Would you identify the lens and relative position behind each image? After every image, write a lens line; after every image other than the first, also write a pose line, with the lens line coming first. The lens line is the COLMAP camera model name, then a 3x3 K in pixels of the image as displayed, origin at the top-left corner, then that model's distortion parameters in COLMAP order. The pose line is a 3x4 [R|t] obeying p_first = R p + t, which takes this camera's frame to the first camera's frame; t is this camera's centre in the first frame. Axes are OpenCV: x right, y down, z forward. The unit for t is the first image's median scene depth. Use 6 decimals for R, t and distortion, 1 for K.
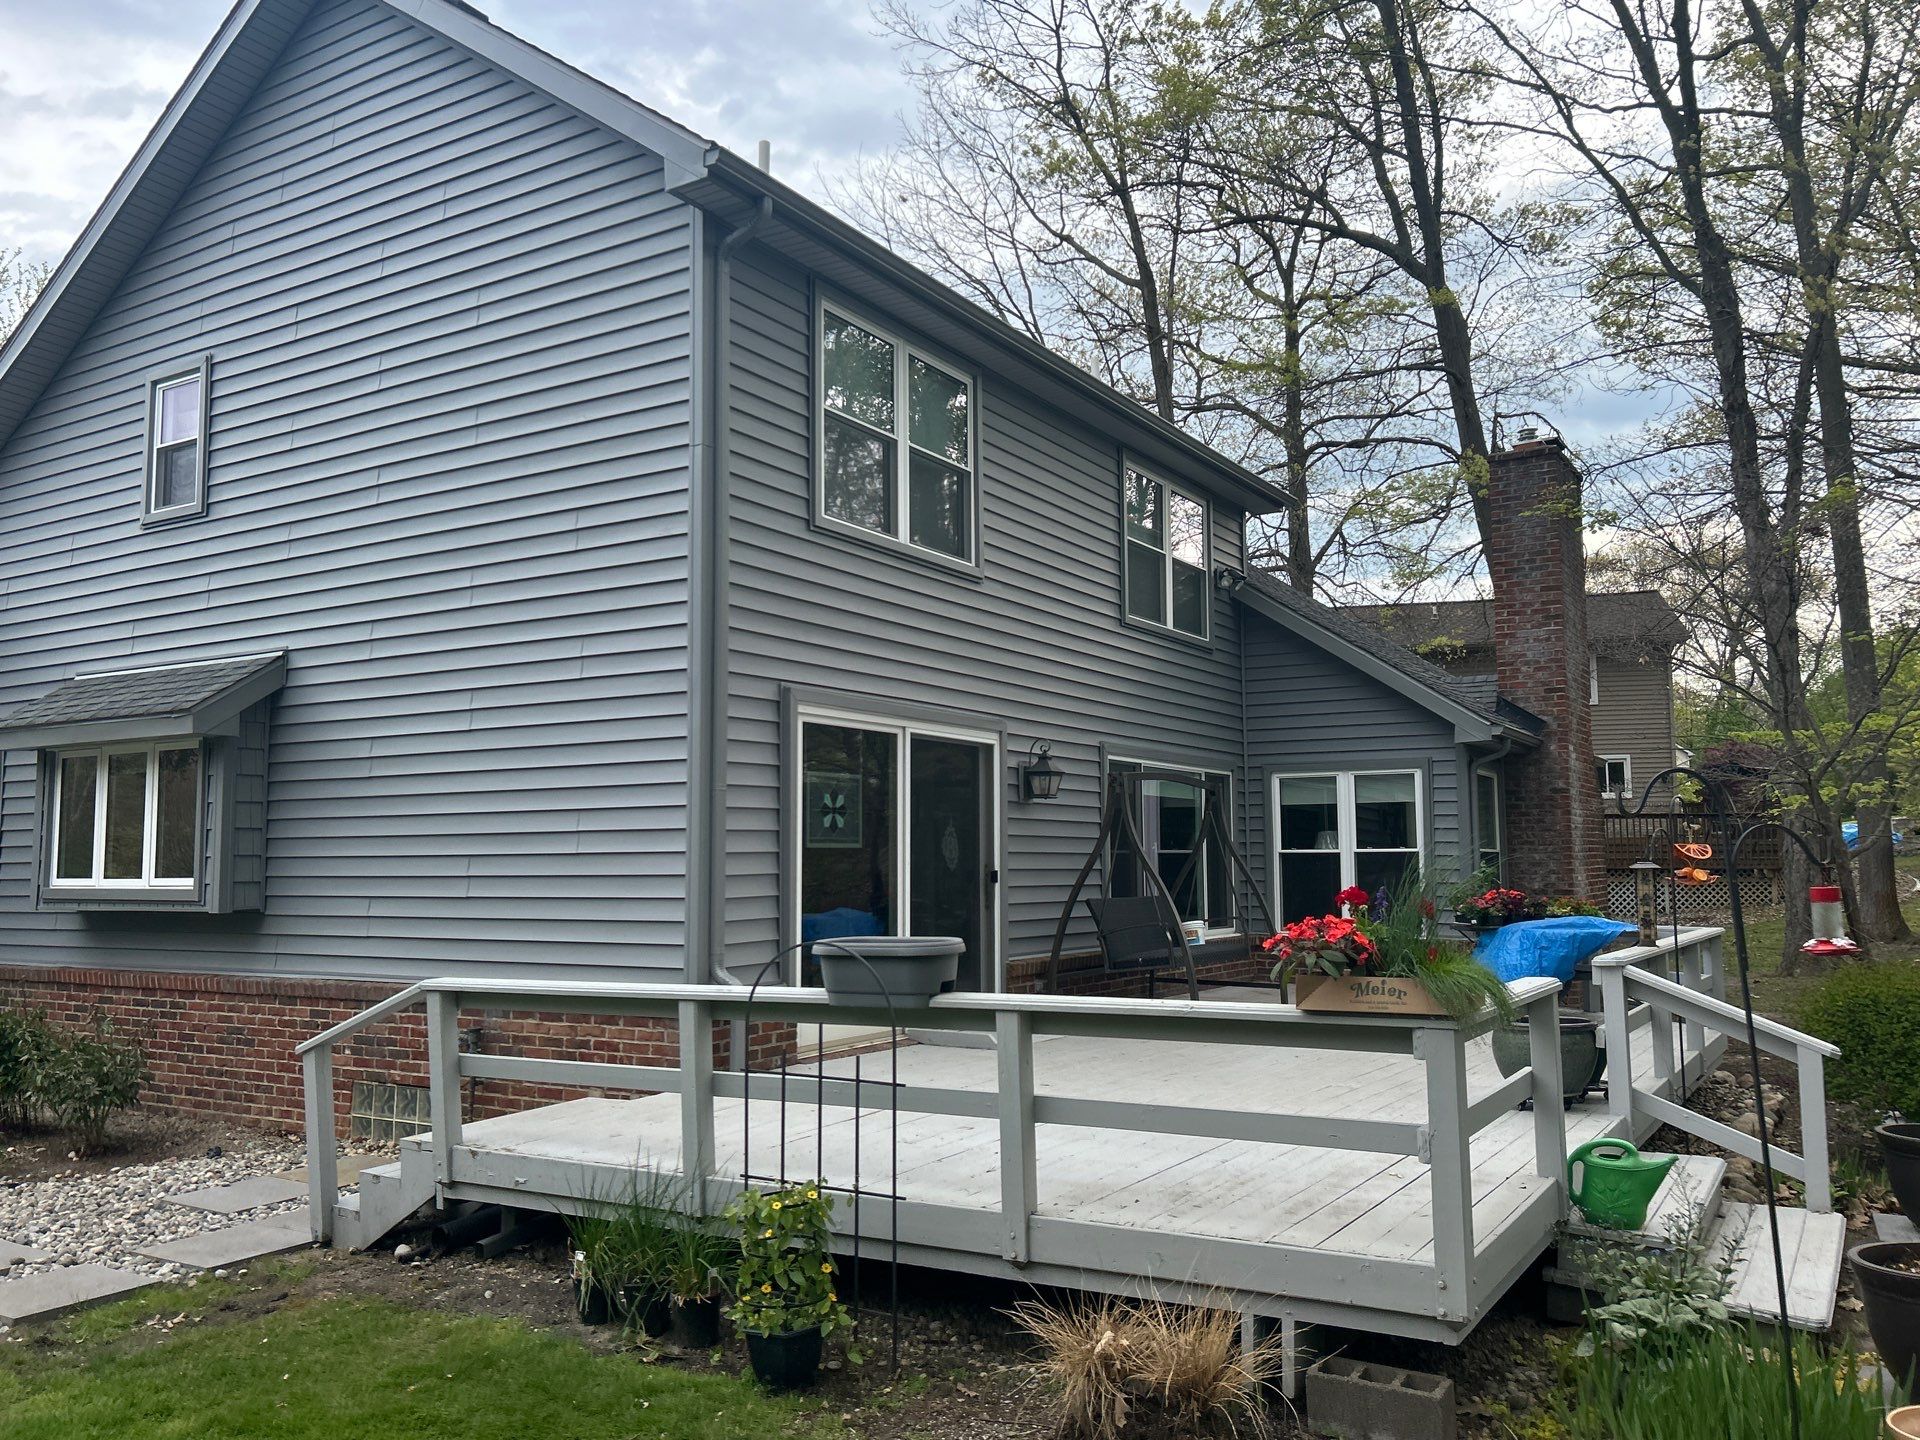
lens RADIAL K [[1493.0, 0, 963.2], [0, 1493.0, 720.6], [0, 0, 1]] dist [0.055408, -0.078980]
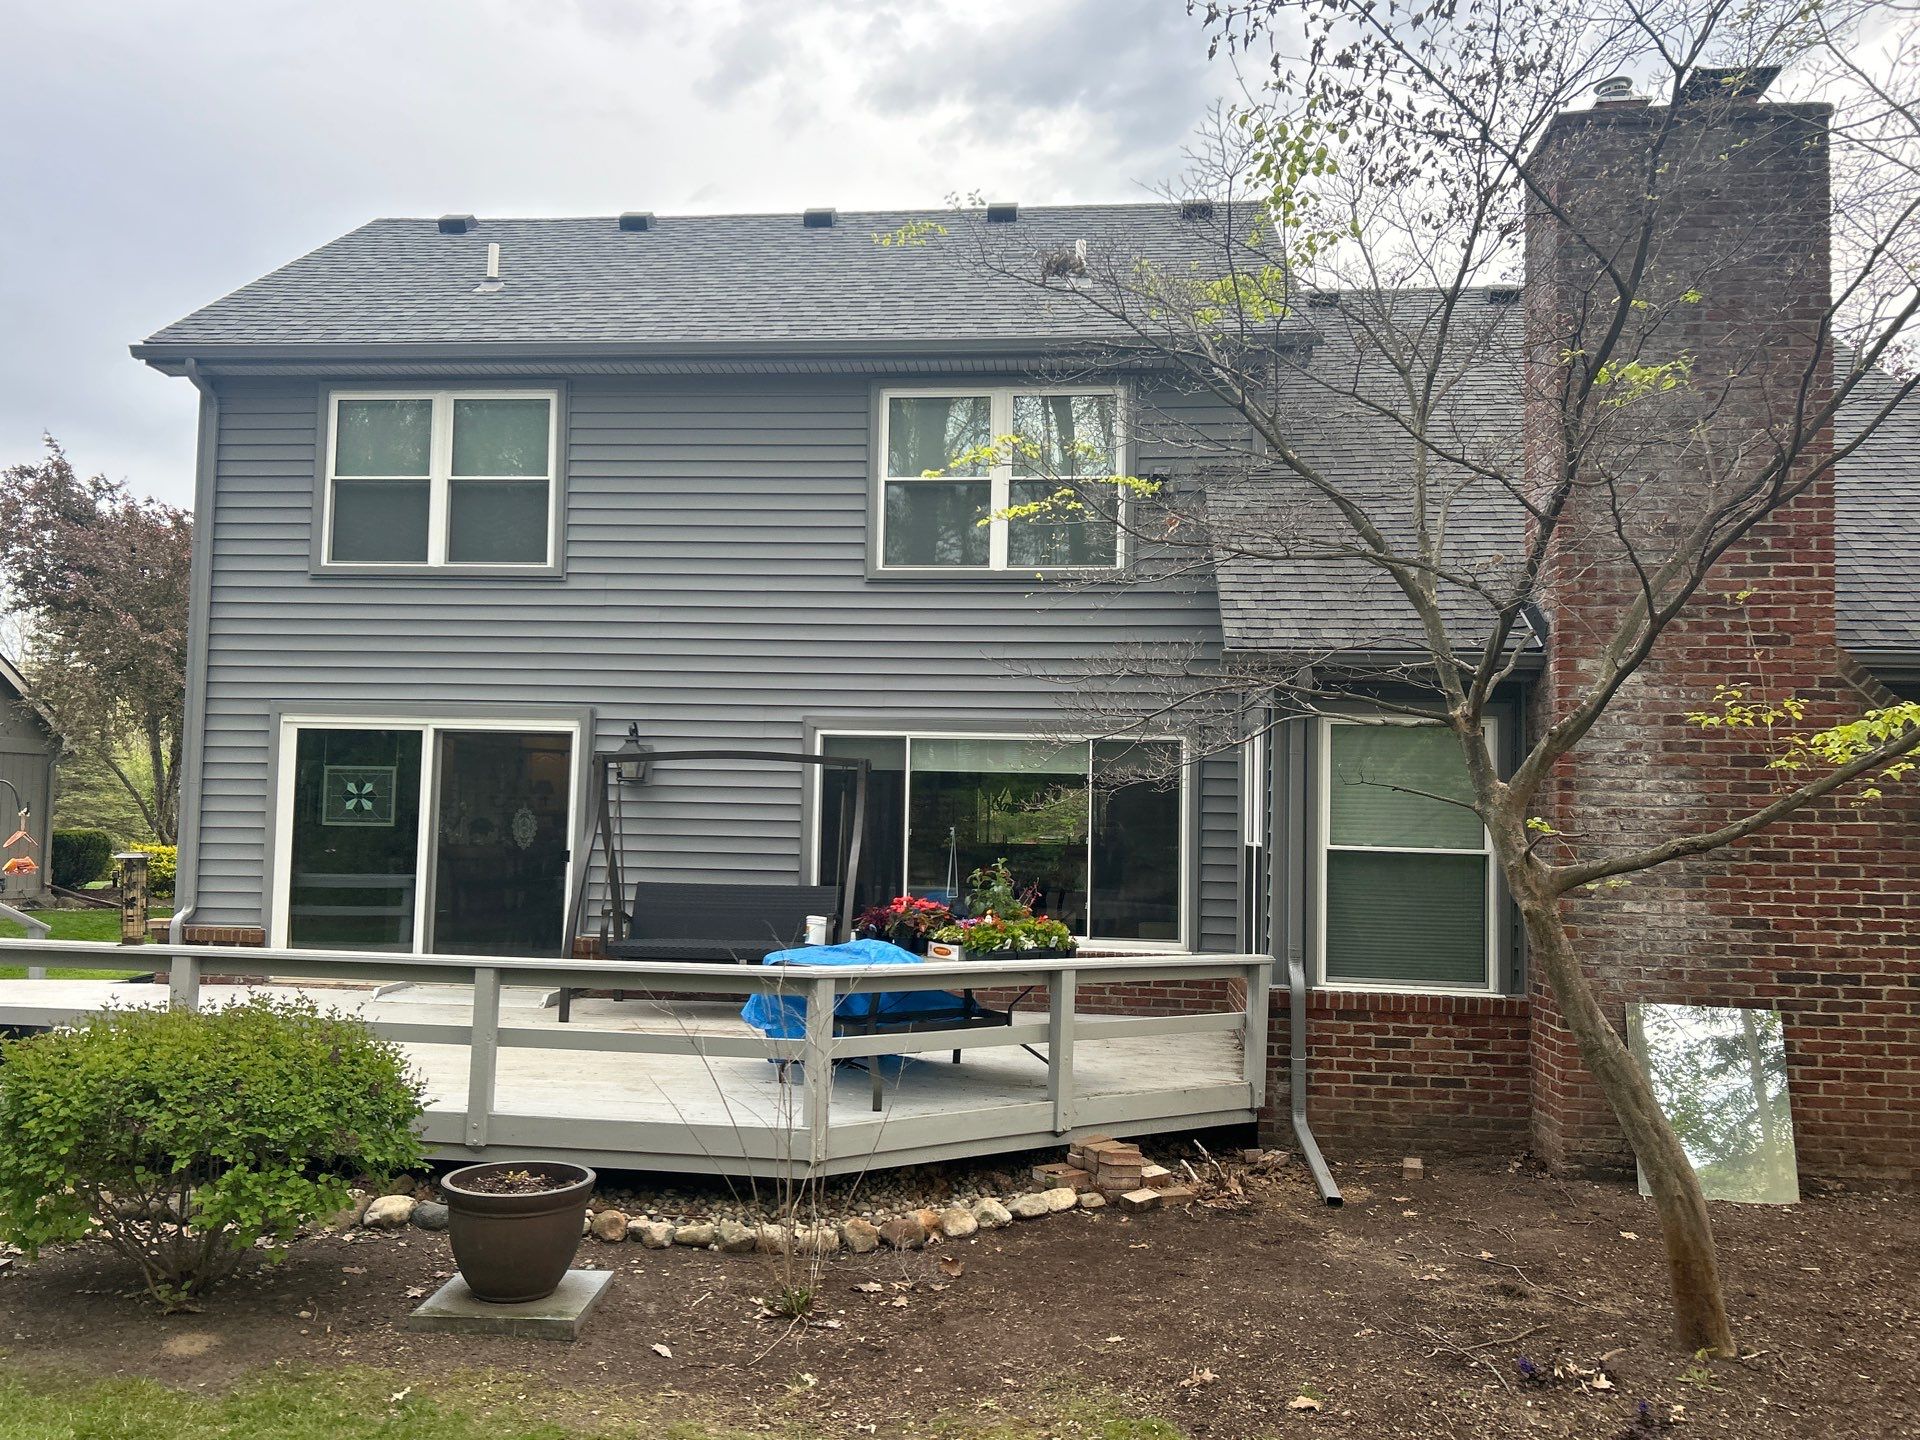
lens RADIAL K [[1493.0, 0, 960.2], [0, 1493.0, 723.0], [0, 0, 1]] dist [0.055408, -0.078980]
pose [[0.443883, -0.054075, -0.894452, 1.162710], [0.061984, 0.997639, -0.029553, 0.062423], [0.893938, -0.042324, 0.446187, 0.823408]]
